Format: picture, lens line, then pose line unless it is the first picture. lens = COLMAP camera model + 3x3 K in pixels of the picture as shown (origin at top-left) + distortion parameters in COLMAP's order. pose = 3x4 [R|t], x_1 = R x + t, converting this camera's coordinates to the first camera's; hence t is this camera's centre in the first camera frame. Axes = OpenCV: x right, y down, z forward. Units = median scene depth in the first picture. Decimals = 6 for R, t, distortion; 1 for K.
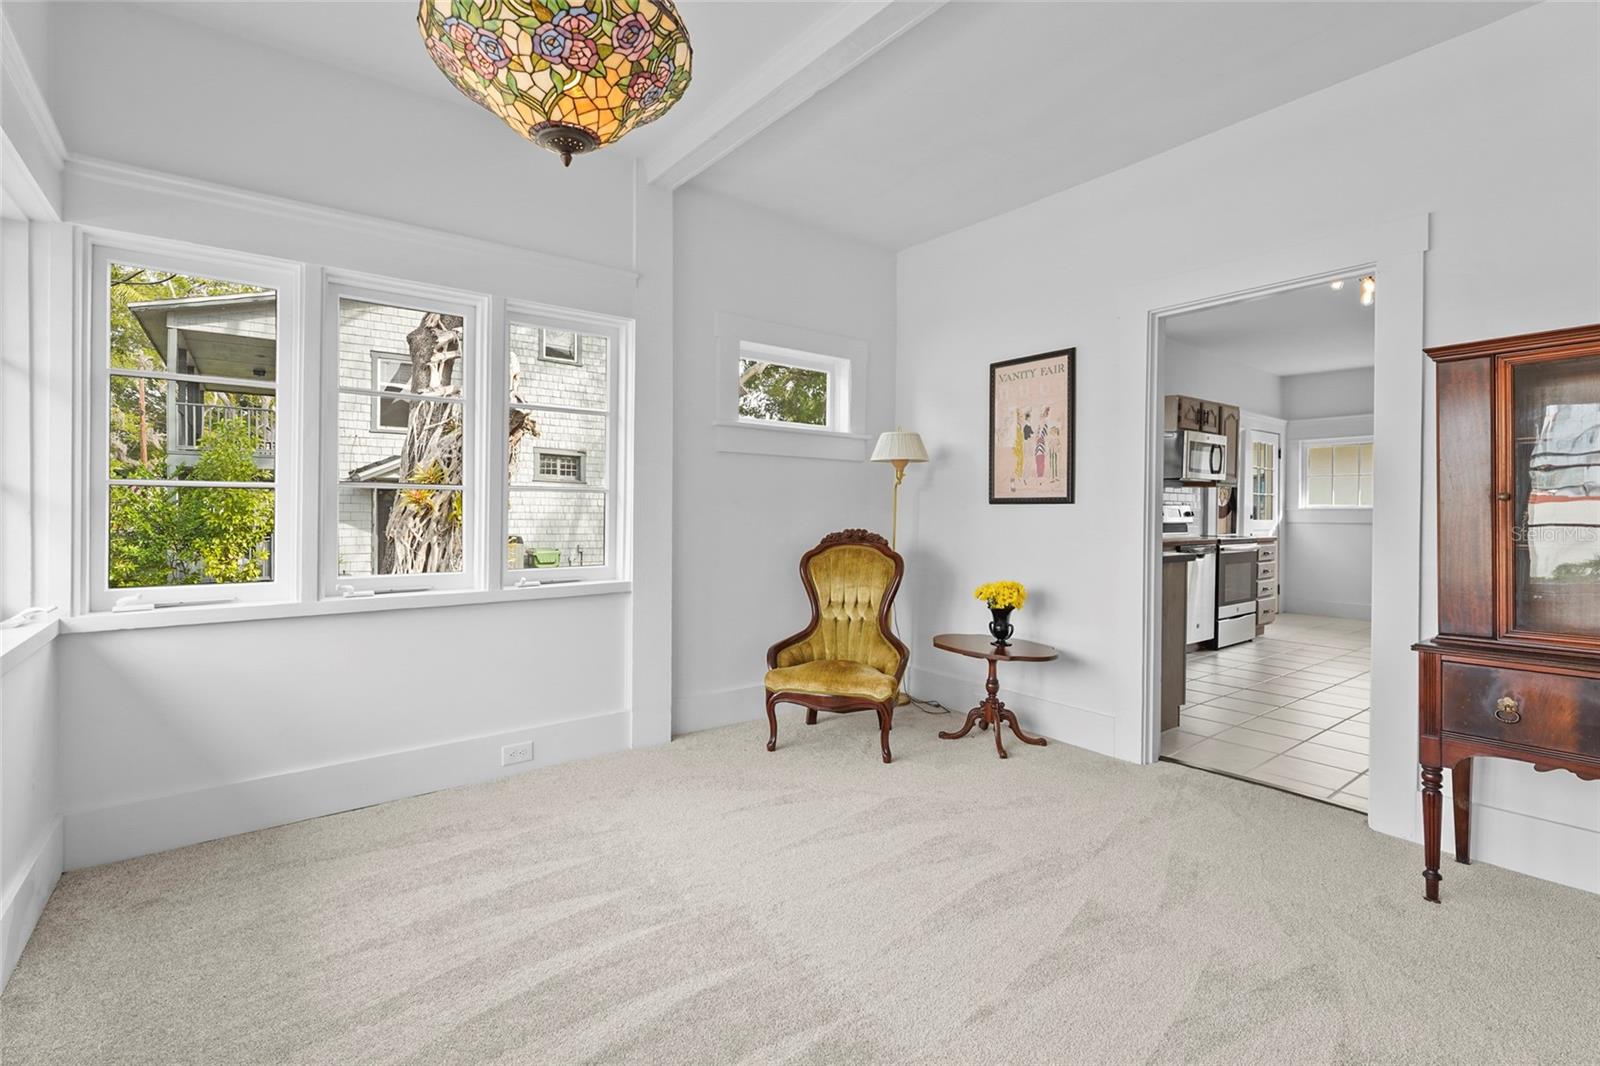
lens RADIAL K [[725.9, 0, 801.0], [0, 725.9, 515.8], [0, 0, 1]] dist [0.000028, -0.000340]
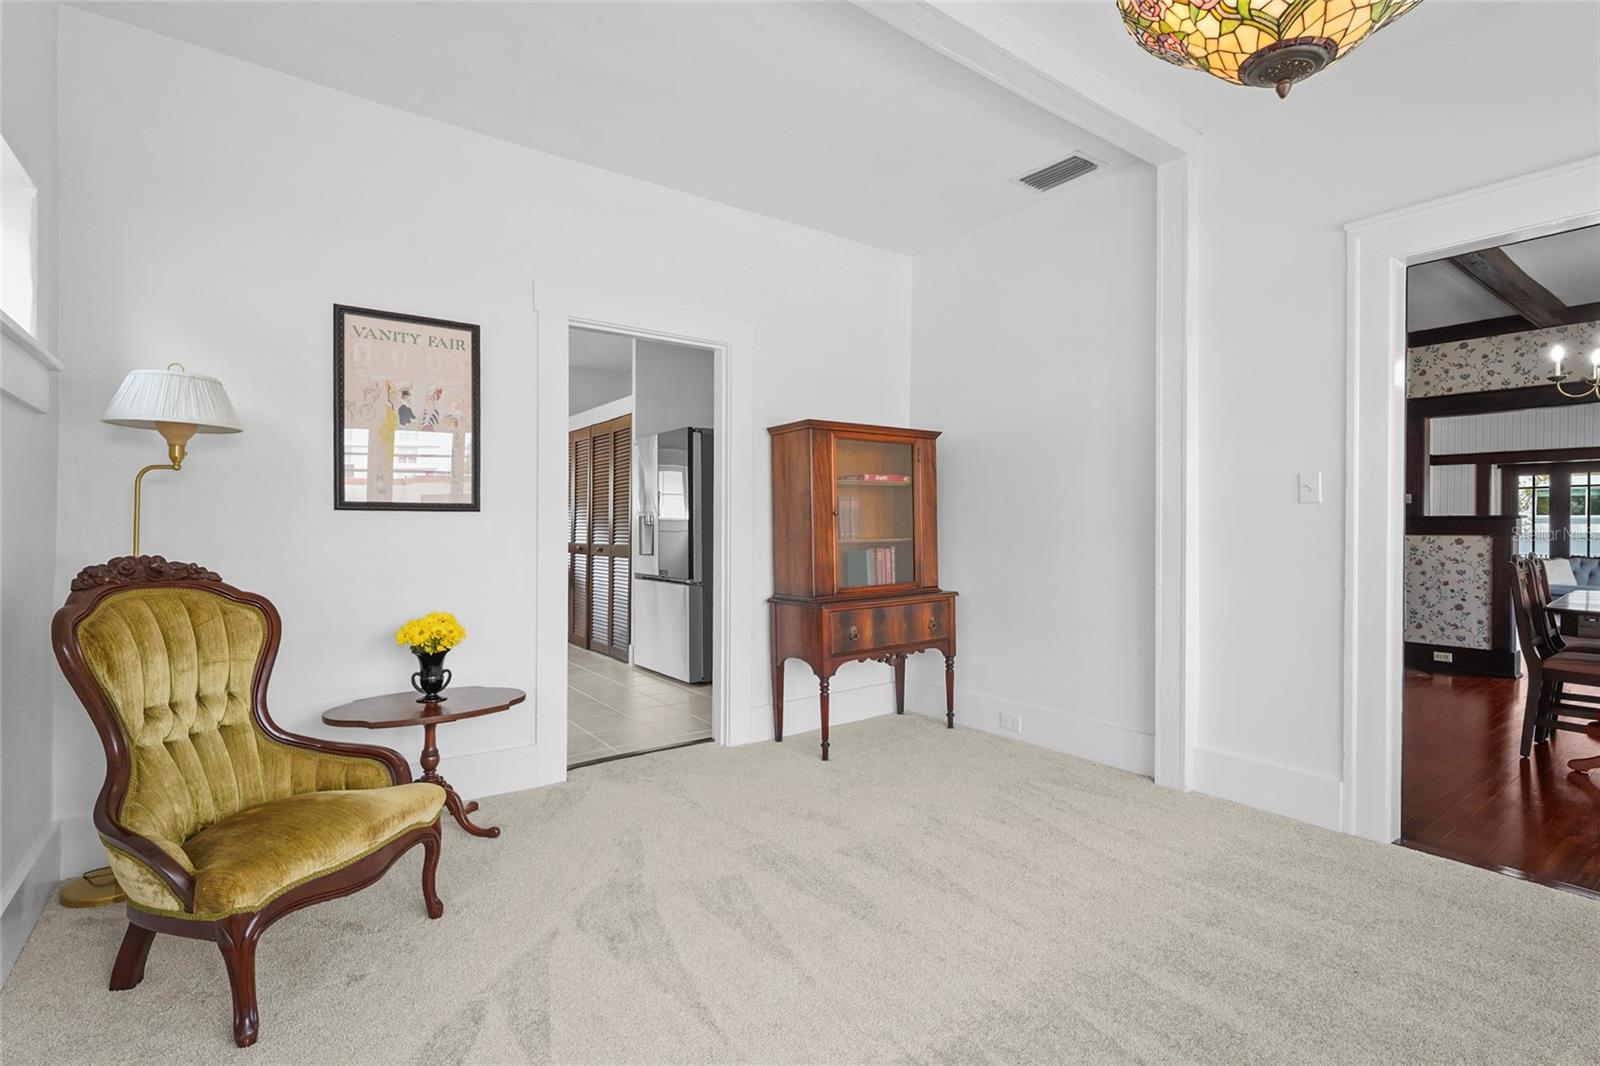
lens RADIAL K [[725.9, 0, 810.1], [0, 725.9, 537.6], [0, 0, 1]] dist [0.000028, -0.000340]
pose [[0.030166, -0.019019, 0.999364, -0.440439], [0.006801, 0.999800, 0.018822, -0.000181], [-0.999522, 0.006229, 0.030289, 0.577846]]
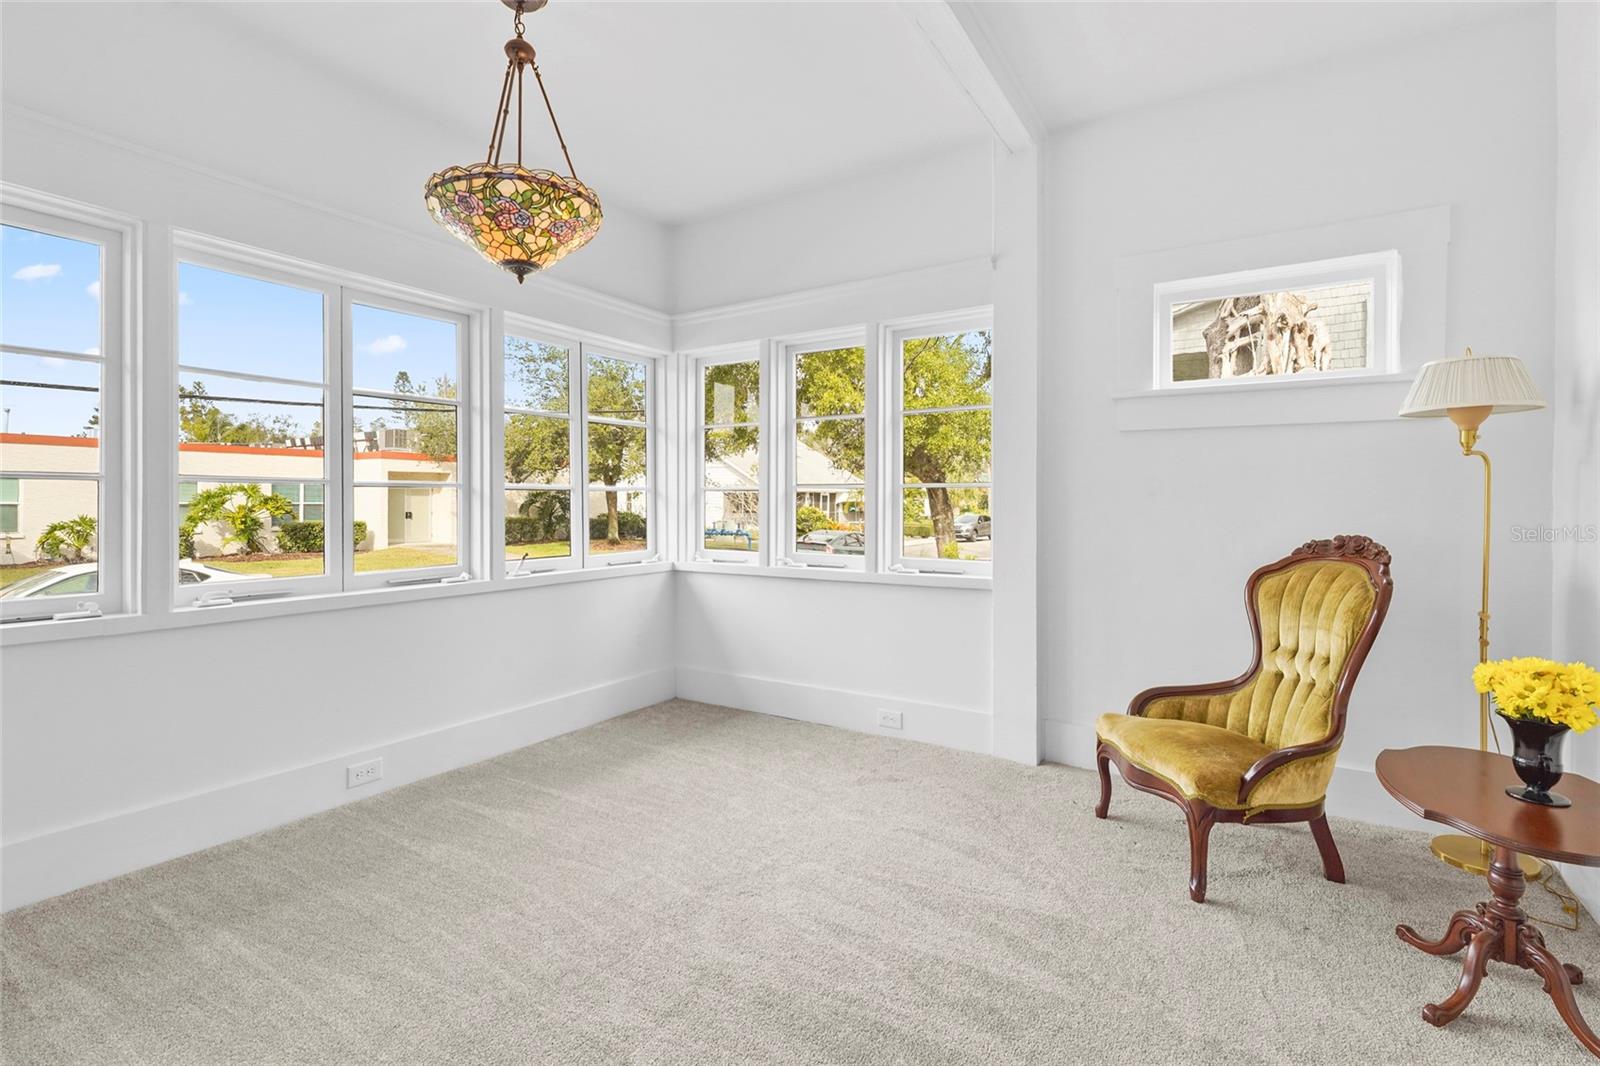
lens RADIAL K [[725.9, 0, 809.9], [0, 725.9, 498.3], [0, 0, 1]] dist [0.000028, -0.000340]
pose [[0.348664, -0.012012, -0.937171, 0.527514], [-0.008694, 0.999833, -0.016049, 0.001815], [0.937208, 0.013744, 0.348501, 0.402522]]
